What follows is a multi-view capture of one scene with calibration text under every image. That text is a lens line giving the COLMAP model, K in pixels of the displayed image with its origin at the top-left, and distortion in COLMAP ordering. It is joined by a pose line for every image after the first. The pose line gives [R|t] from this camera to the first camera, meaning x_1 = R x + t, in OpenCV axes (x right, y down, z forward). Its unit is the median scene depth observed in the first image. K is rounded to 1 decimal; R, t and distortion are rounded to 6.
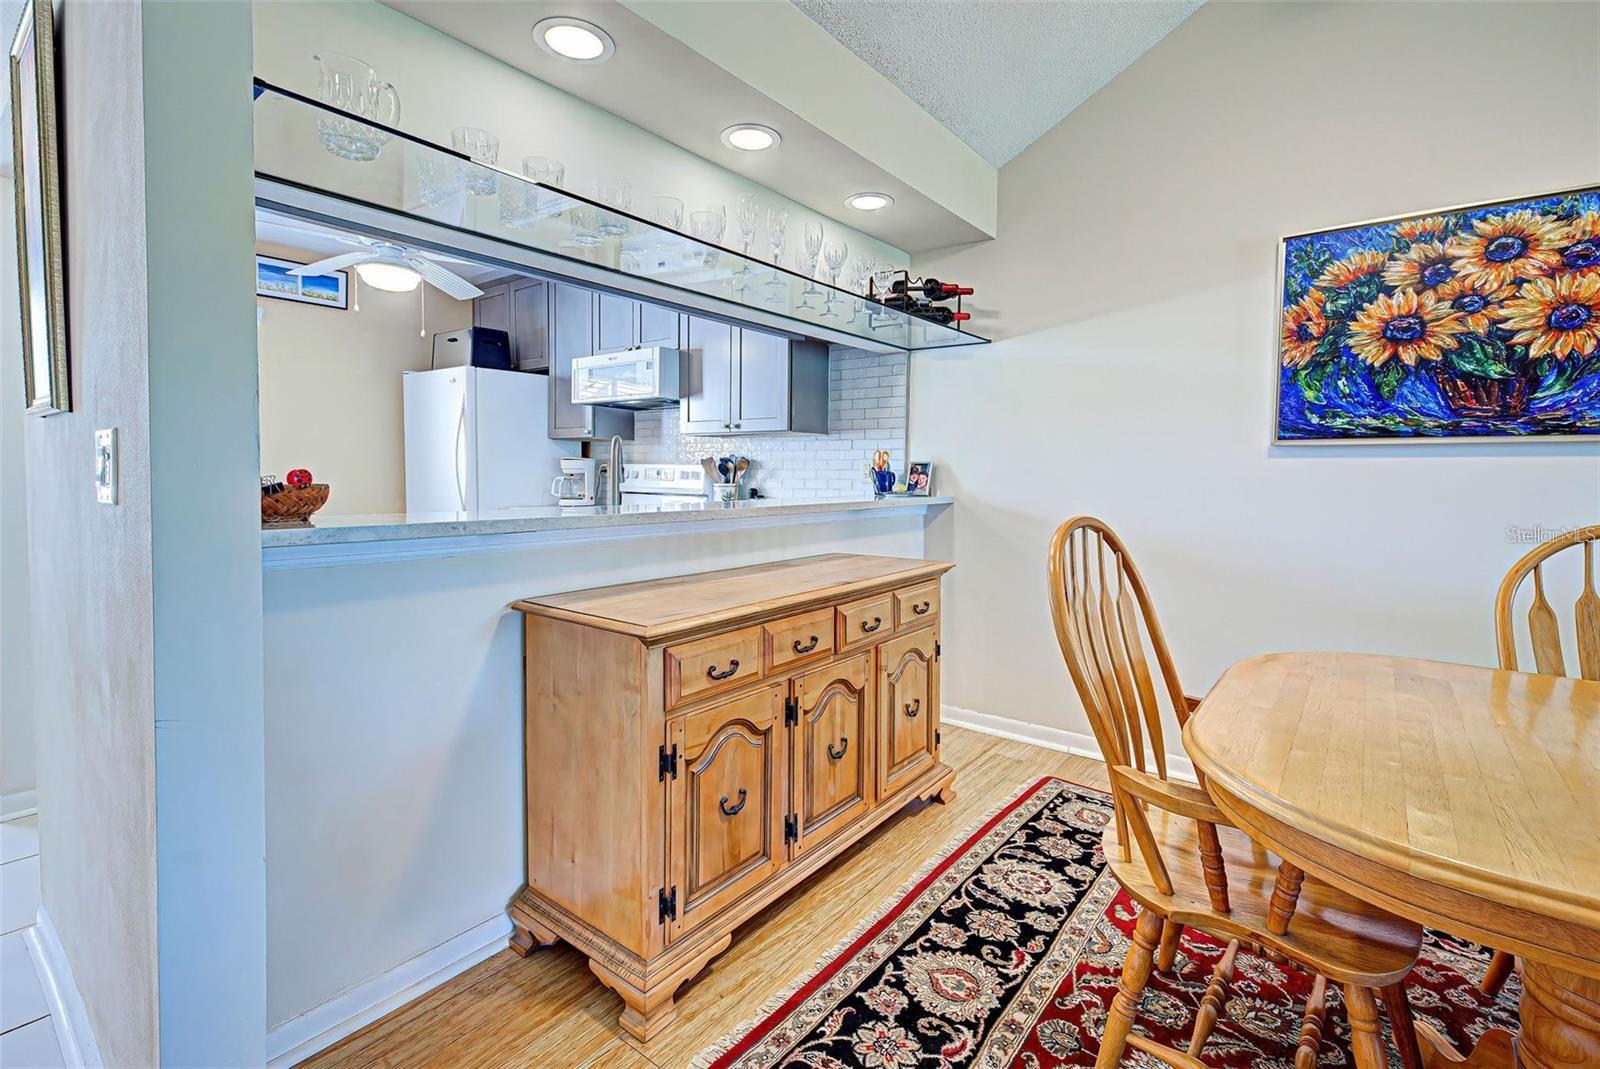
lens RADIAL K [[720.2, 0, 801.7], [0, 720.2, 501.3], [0, 0, 1]] dist [-0.008214, -0.000603]
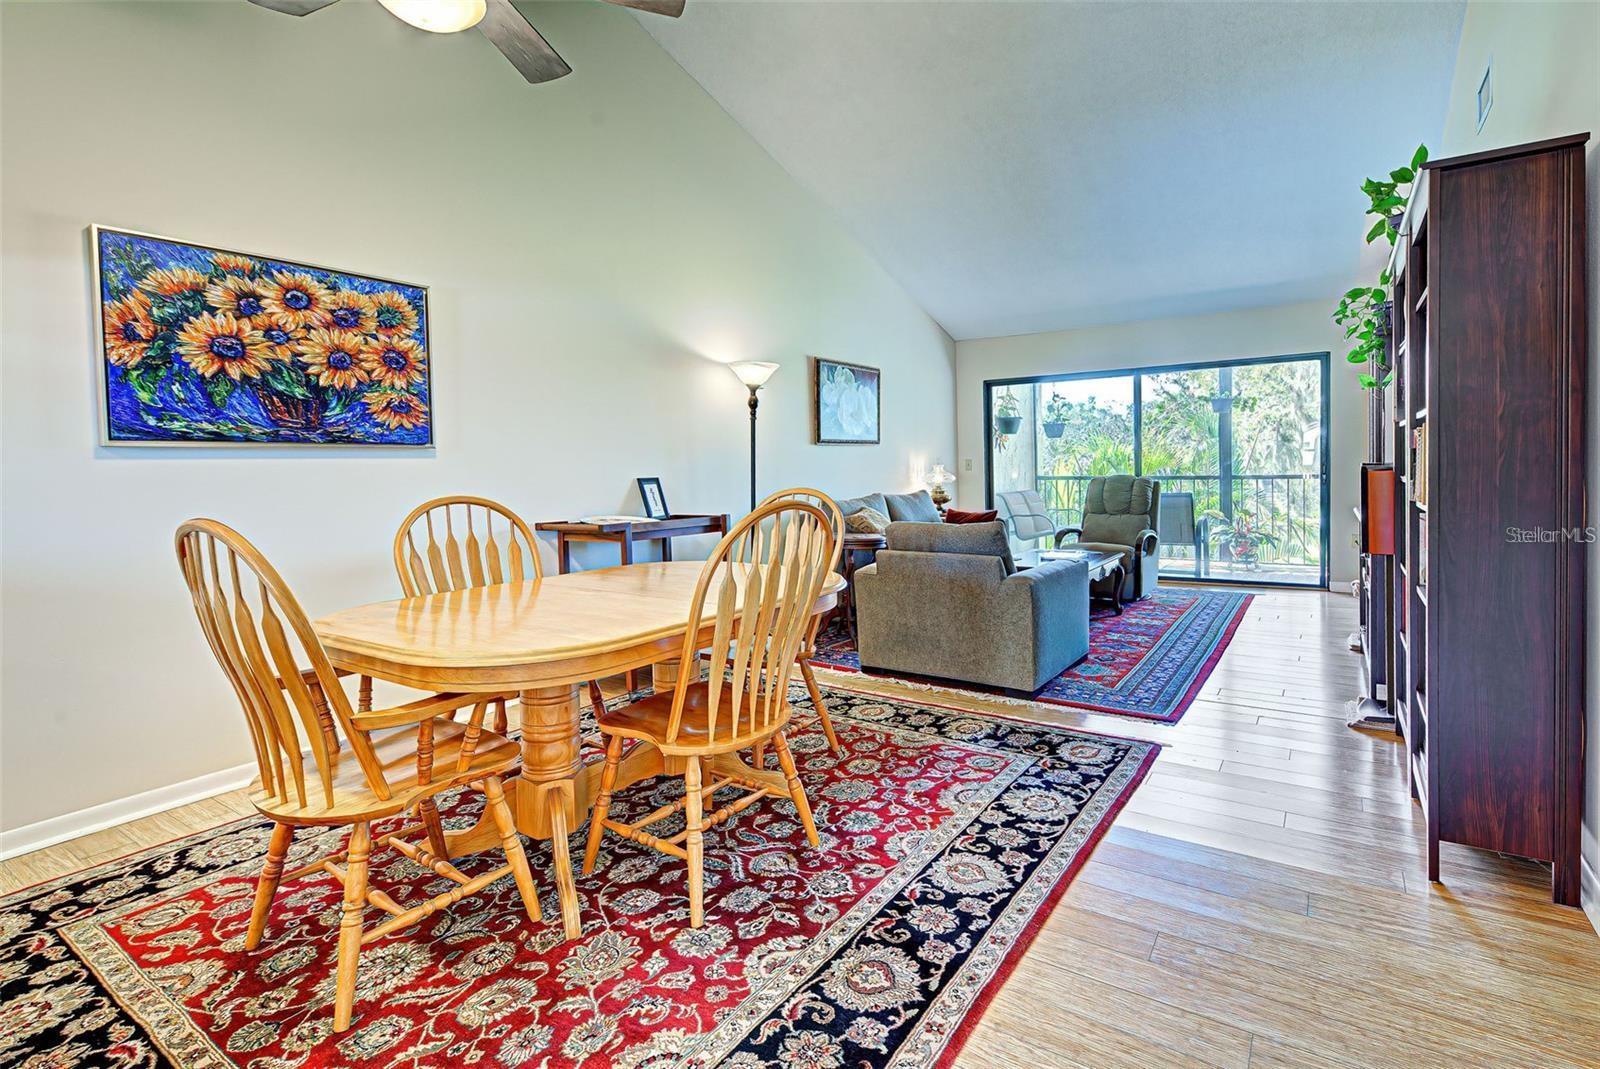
lens RADIAL K [[770.6, 0, 843.3], [0, 770.6, 495.9], [0, 0, 1]] dist [0.019813, -0.000643]
pose [[-0.102887, -0.041408, 0.993831, -0.506196], [0.065459, 0.996685, 0.048303, 0.001044], [-0.992537, 0.070025, -0.099835, 0.159755]]
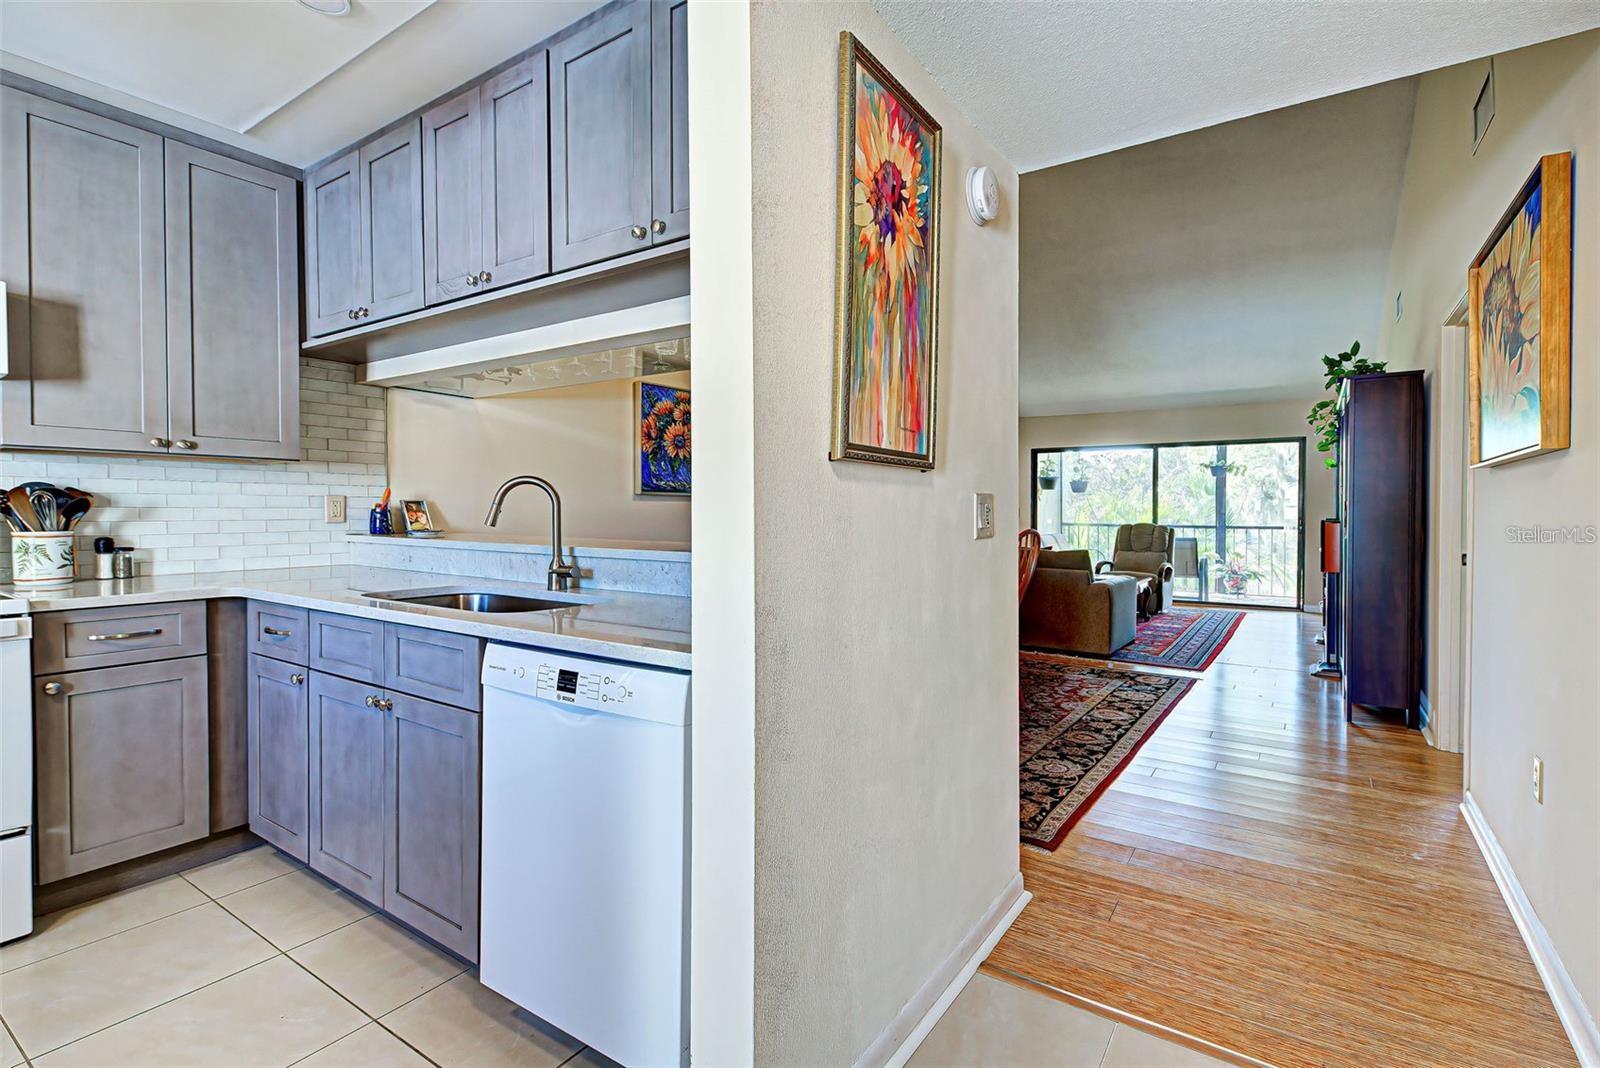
lens RADIAL K [[705.5, 0, 805.5], [0, 705.5, 525.9], [0, 0, 1]] dist [0.031803, -0.009310]
pose [[-0.047835, -0.026538, 0.998503, -1.262079], [0.043875, 0.998626, 0.028643, -0.032862], [-0.997891, 0.045180, -0.046605, 0.724249]]
